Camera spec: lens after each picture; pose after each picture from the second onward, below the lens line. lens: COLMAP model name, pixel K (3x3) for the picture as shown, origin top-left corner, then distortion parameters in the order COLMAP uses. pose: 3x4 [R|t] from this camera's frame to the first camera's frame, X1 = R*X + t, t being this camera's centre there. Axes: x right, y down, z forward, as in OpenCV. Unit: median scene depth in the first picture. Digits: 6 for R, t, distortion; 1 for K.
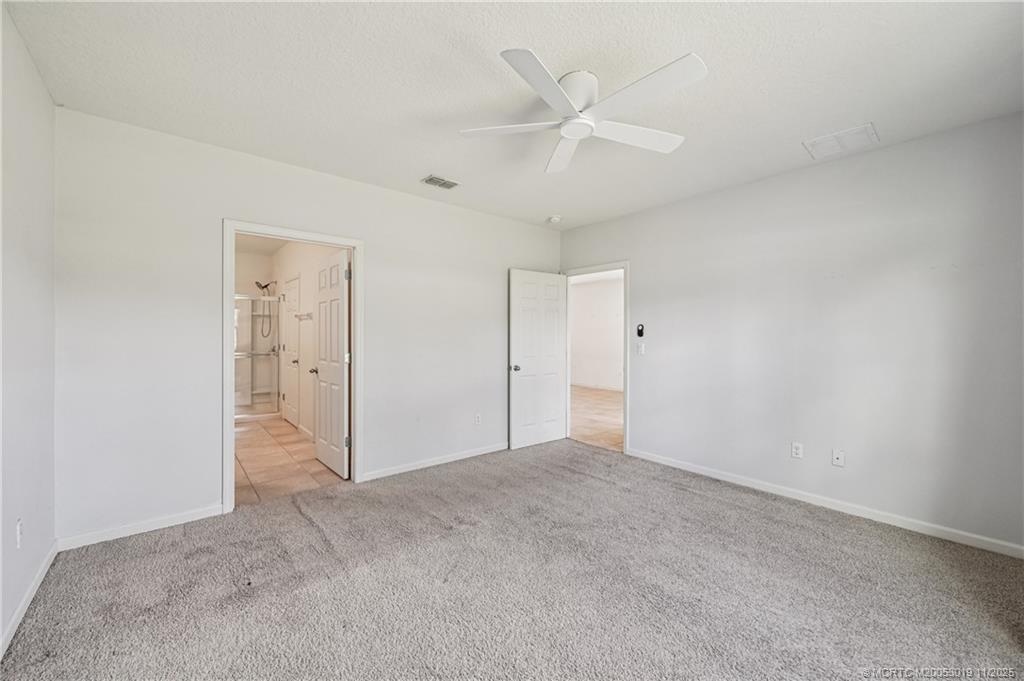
lens RADIAL K [[403.1, 0, 513.4], [0, 403.1, 336.9], [0, 0, 1]] dist [-0.001339, -0.000036]
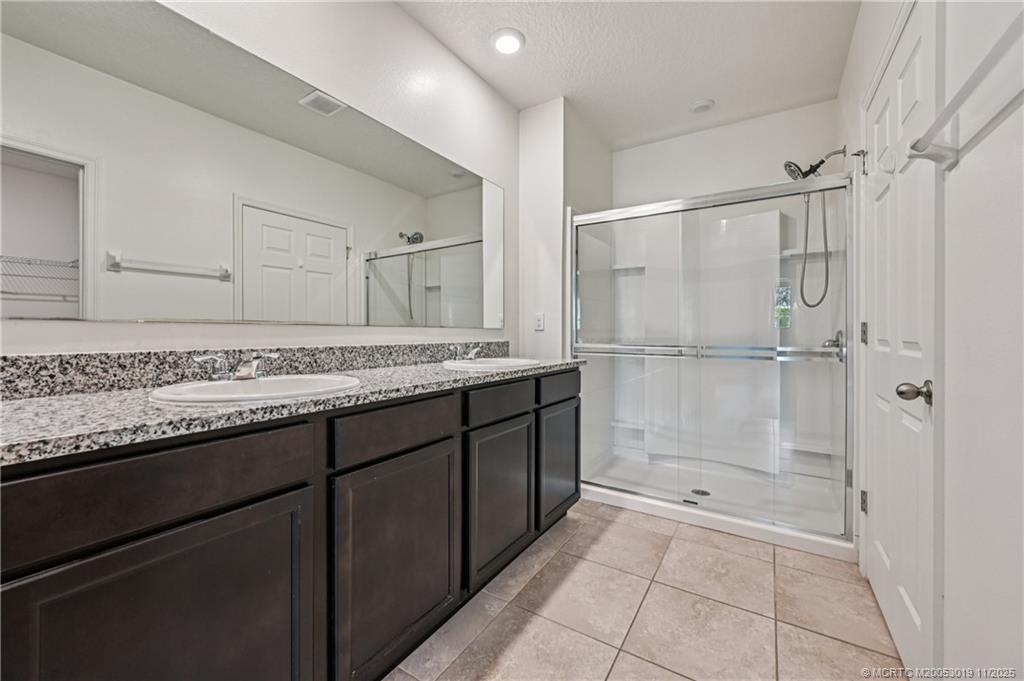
lens RADIAL K [[403.1, 0, 513.4], [0, 403.1, 336.9], [0, 0, 1]] dist [-0.001339, -0.000036]
pose [[0.290105, -0.003364, -0.956989, -0.343489], [-0.000316, 0.999993, -0.003611, 0.028669], [0.956995, 0.001350, 0.290102, 0.632906]]
